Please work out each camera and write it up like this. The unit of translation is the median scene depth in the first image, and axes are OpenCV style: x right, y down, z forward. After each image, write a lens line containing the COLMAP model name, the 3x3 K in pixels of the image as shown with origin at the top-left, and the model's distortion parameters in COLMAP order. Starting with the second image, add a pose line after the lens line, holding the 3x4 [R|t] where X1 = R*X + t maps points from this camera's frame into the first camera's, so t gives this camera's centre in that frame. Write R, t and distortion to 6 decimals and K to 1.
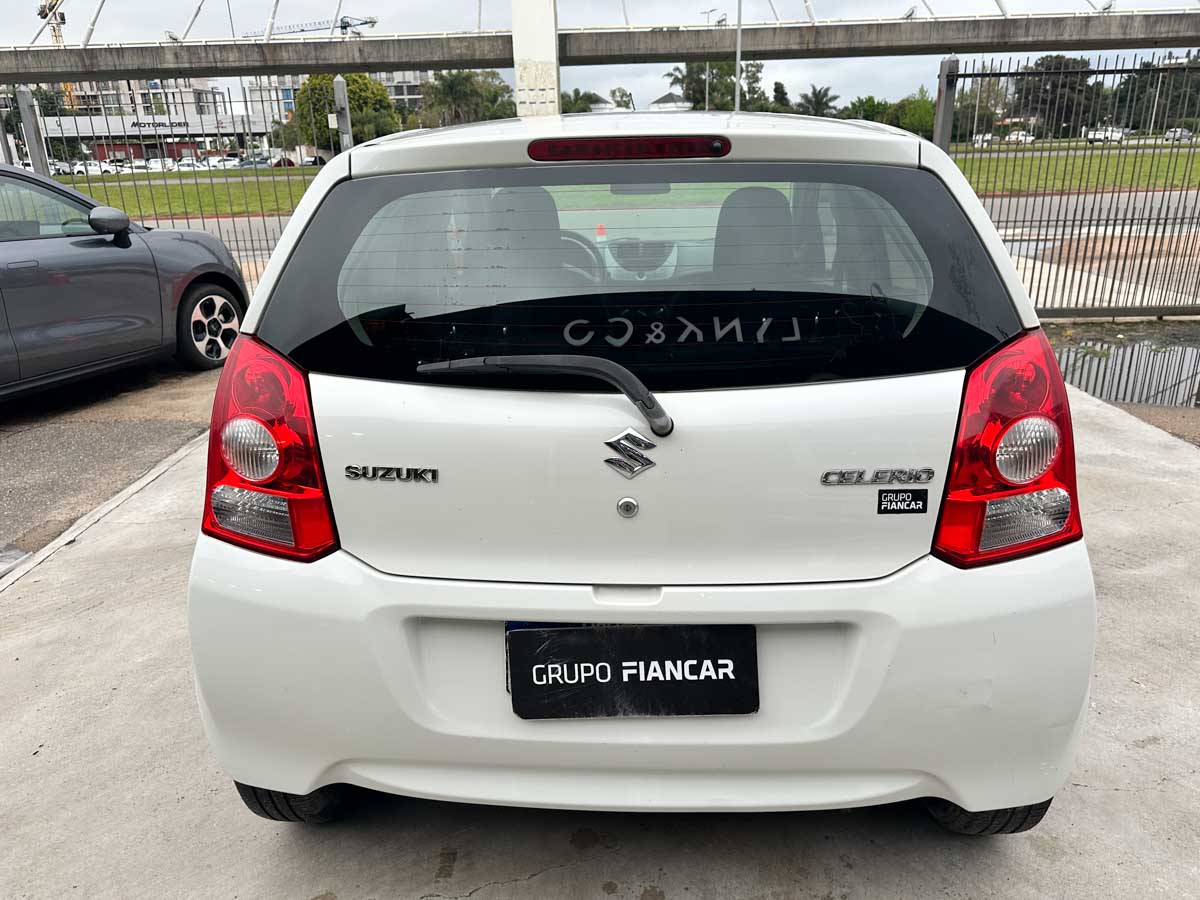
lens RADIAL K [[854.7, 0, 600.2], [0, 854.7, 449.0], [0, 0, 1]] dist [0.024819, -0.031283]
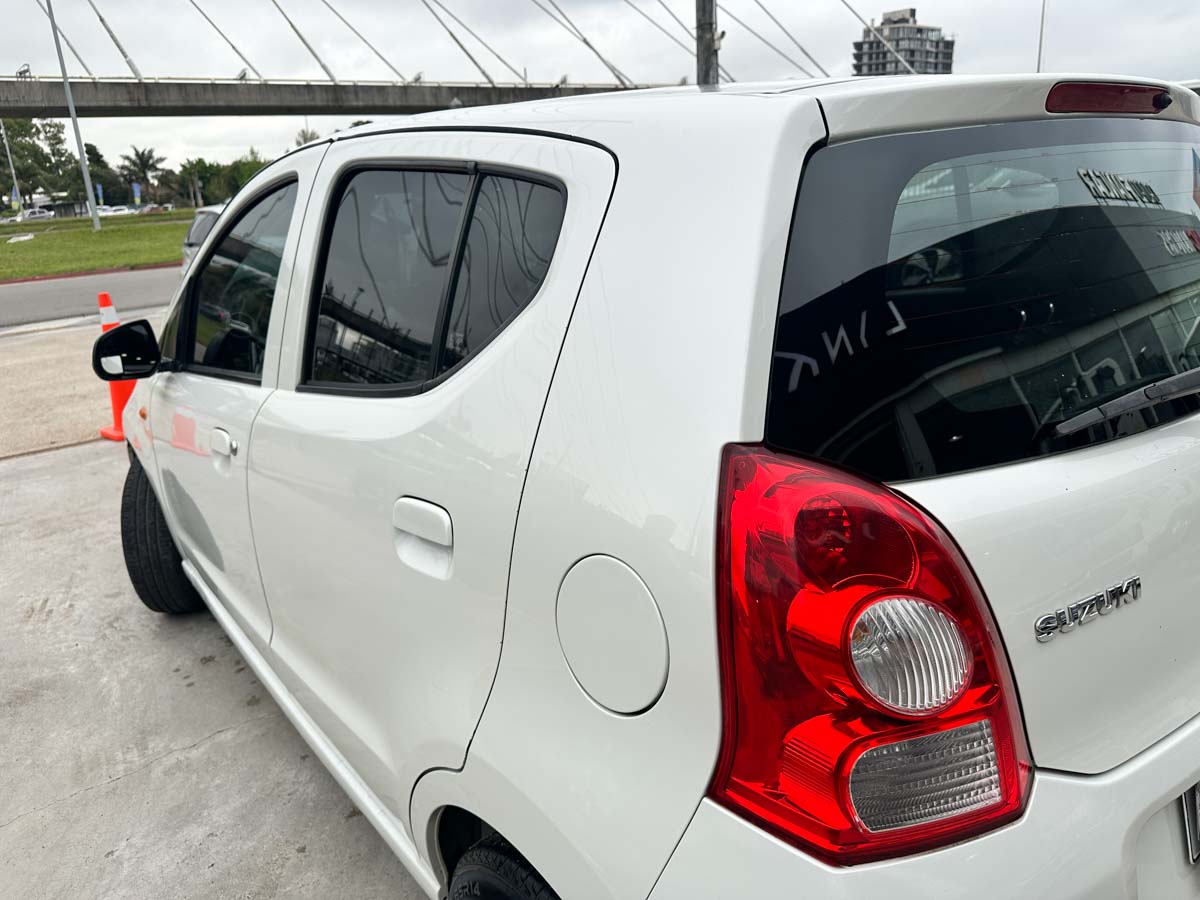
lens RADIAL K [[854.7, 0, 591.3], [0, 854.7, 448.6], [0, 0, 1]] dist [0.024819, -0.031283]
pose [[0.762873, -0.212975, 0.610464, -0.317405], [0.251935, 0.967478, 0.022694, -0.066974], [-0.595444, 0.136485, 0.791719, 0.268450]]
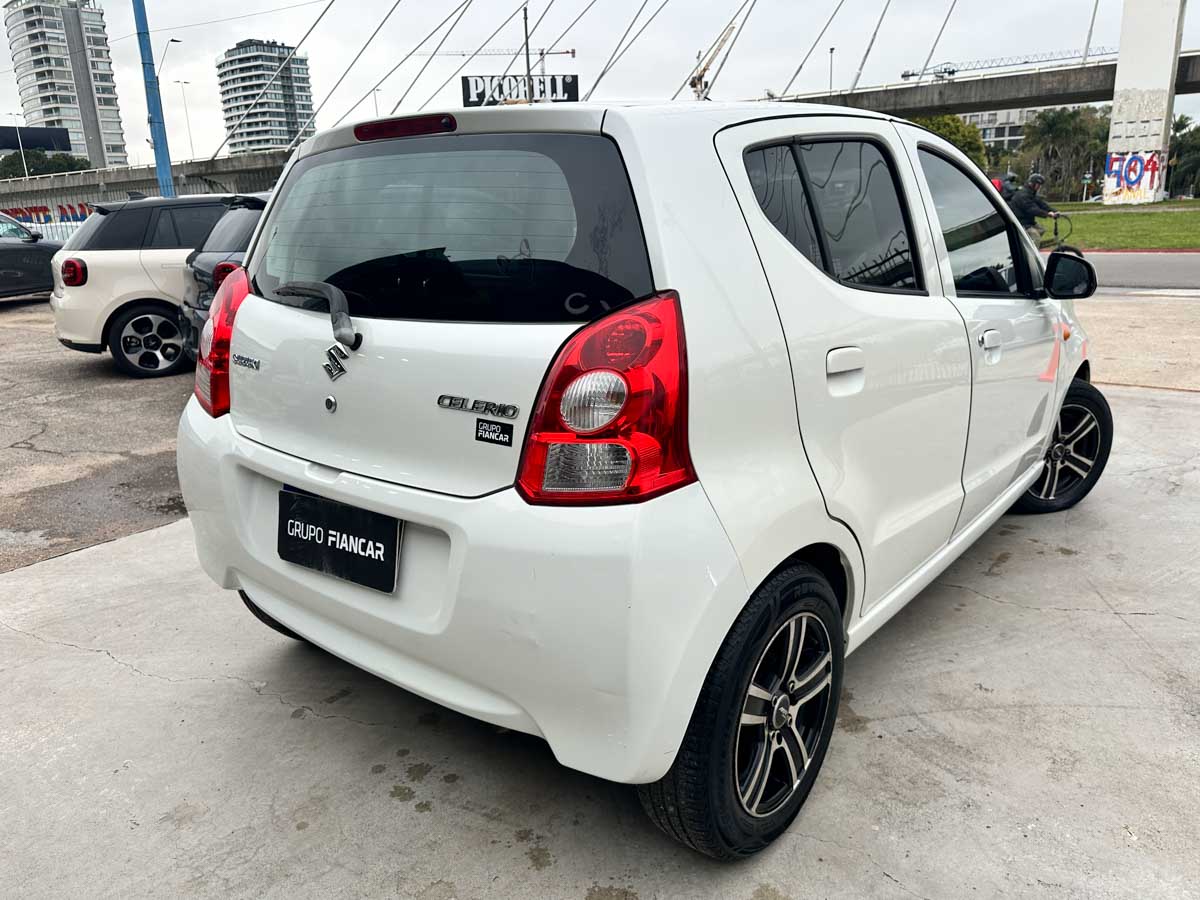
lens RADIAL K [[854.7, 0, 602.5], [0, 854.7, 443.8], [0, 0, 1]] dist [0.024819, -0.031283]
pose [[0.806906, 0.157905, -0.569182, 0.395948], [-0.187811, 0.982185, 0.006230, 0.015502], [0.560026, 0.101871, 0.822188, 0.064975]]
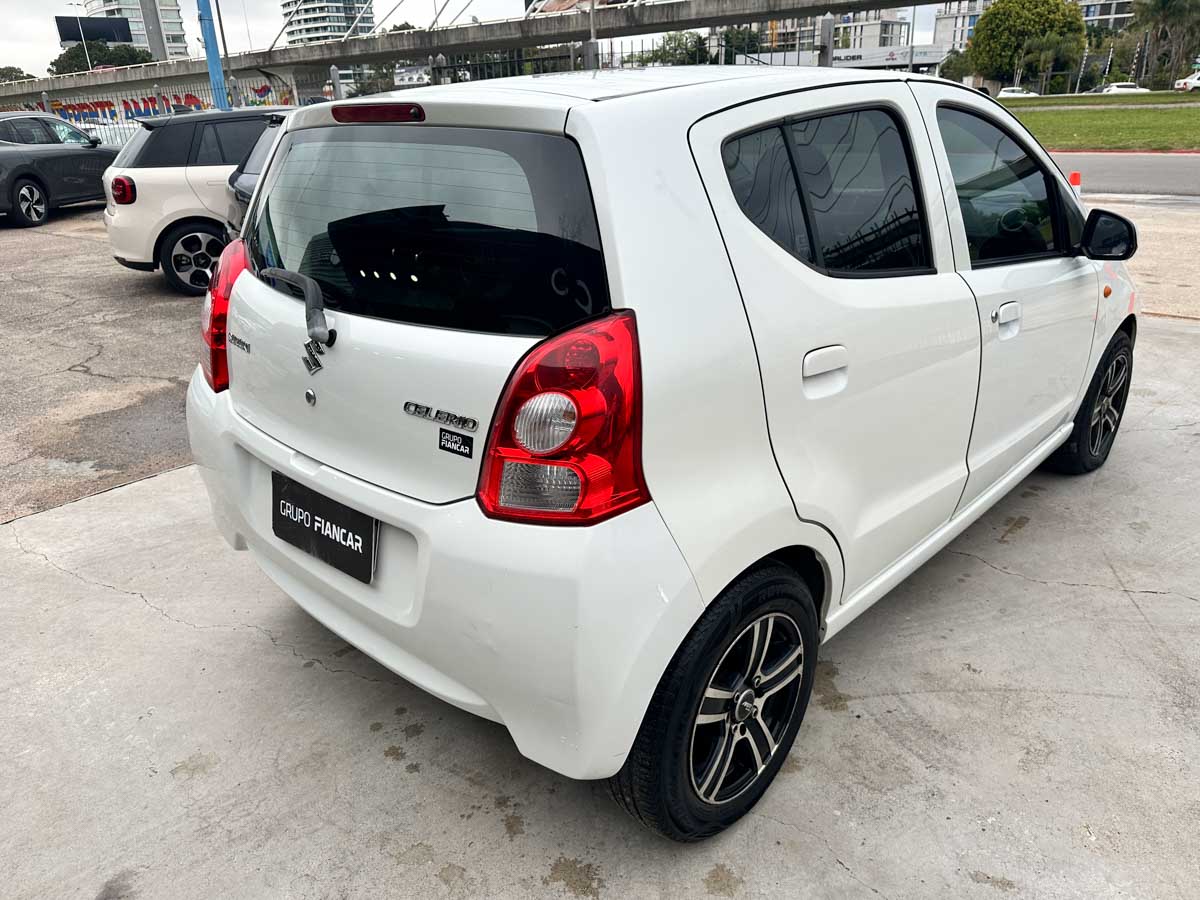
lens RADIAL K [[854.7, 0, 602.4], [0, 854.7, 451.5], [0, 0, 1]] dist [0.024819, -0.031283]
pose [[0.762492, 0.243032, -0.599617, 0.423026], [-0.199174, 0.969934, 0.139850, -0.044011], [0.615577, 0.012794, 0.787973, 0.088671]]
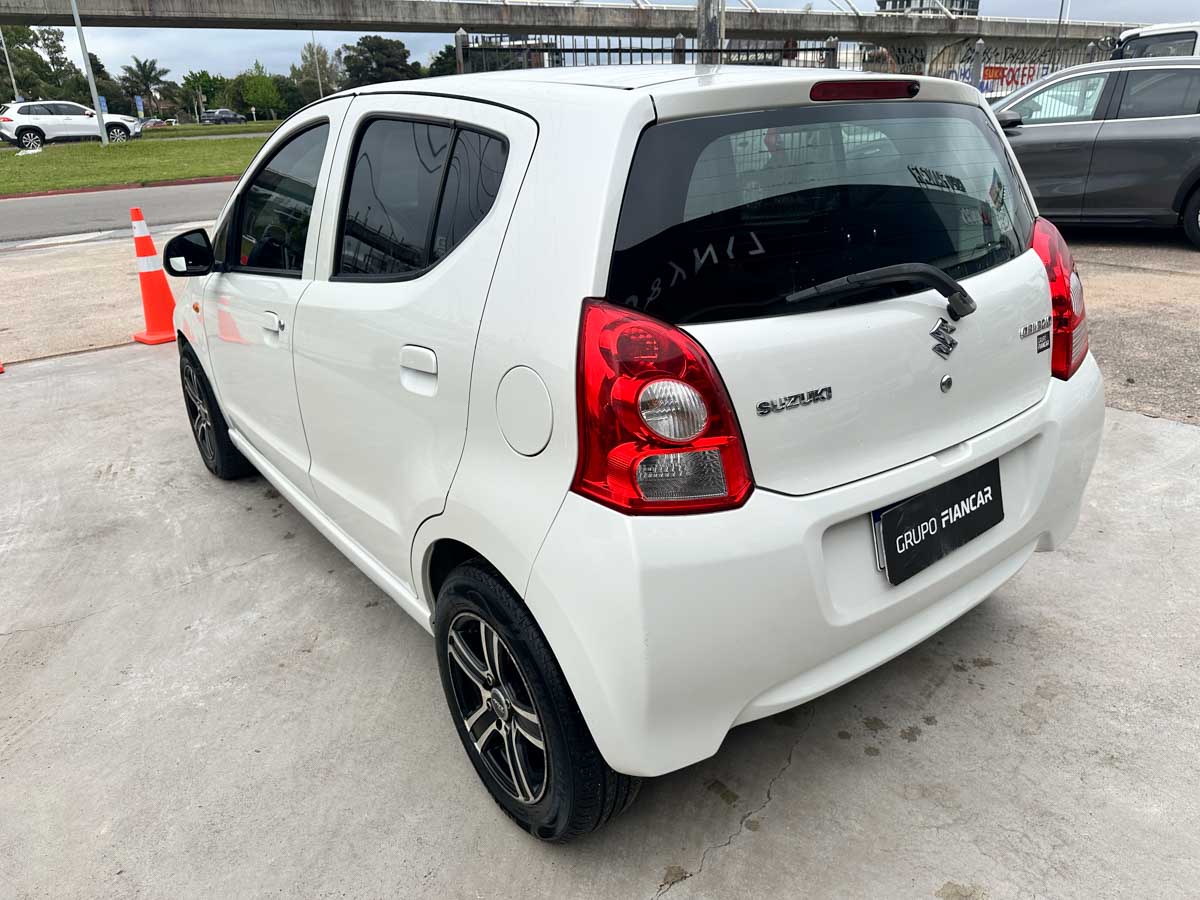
lens RADIAL K [[854.7, 0, 602.3], [0, 854.7, 449.8], [0, 0, 1]] dist [0.024819, -0.031283]
pose [[0.765652, -0.241018, 0.596396, -0.397733], [0.226775, 0.968762, 0.100368, -0.026900], [-0.601956, 0.058401, 0.796391, 0.116359]]
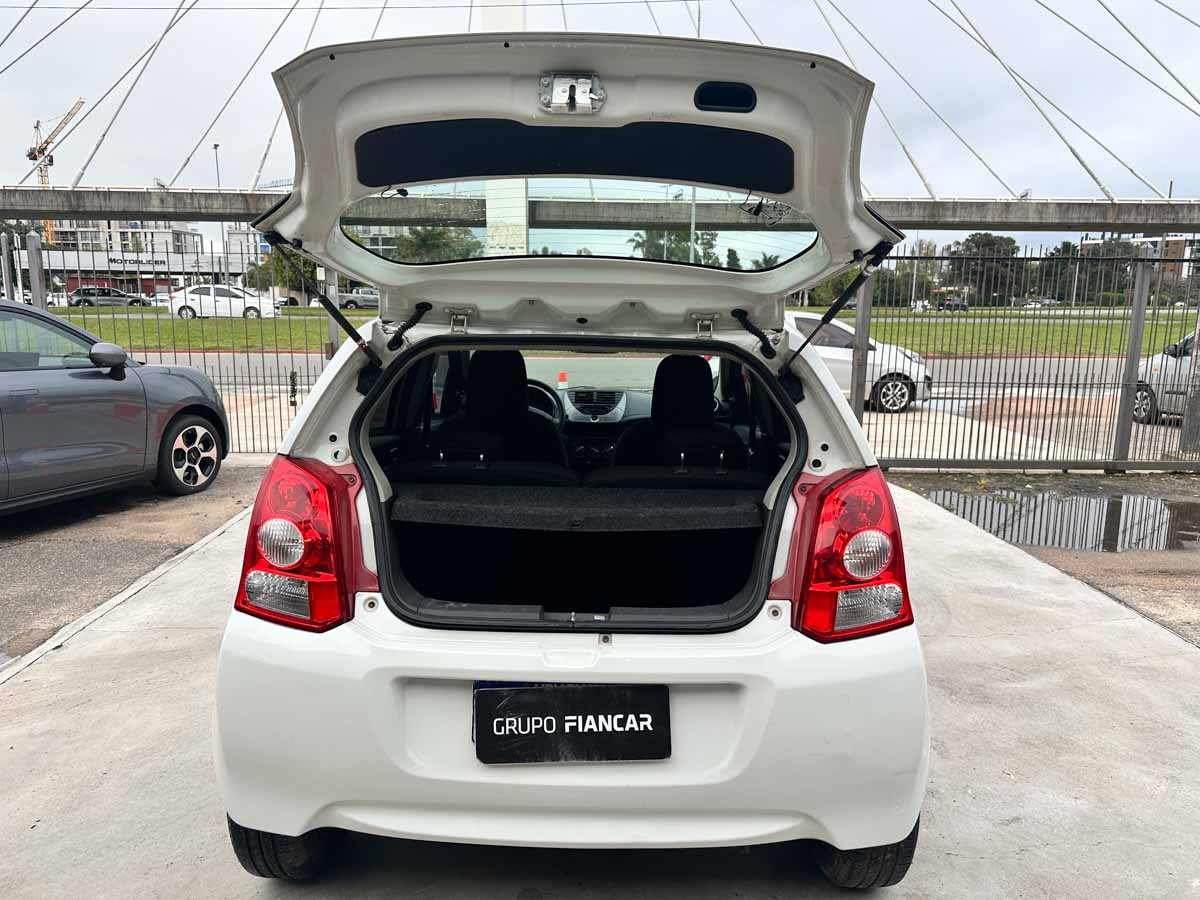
lens RADIAL K [[854.7, 0, 601.8], [0, 854.7, 445.6], [0, 0, 1]] dist [0.024819, -0.031283]
pose [[0.998439, 0.028469, 0.048061, 0.002924], [-0.020013, 0.985576, -0.168047, 0.024630], [-0.052152, 0.166823, 0.984607, -0.122379]]
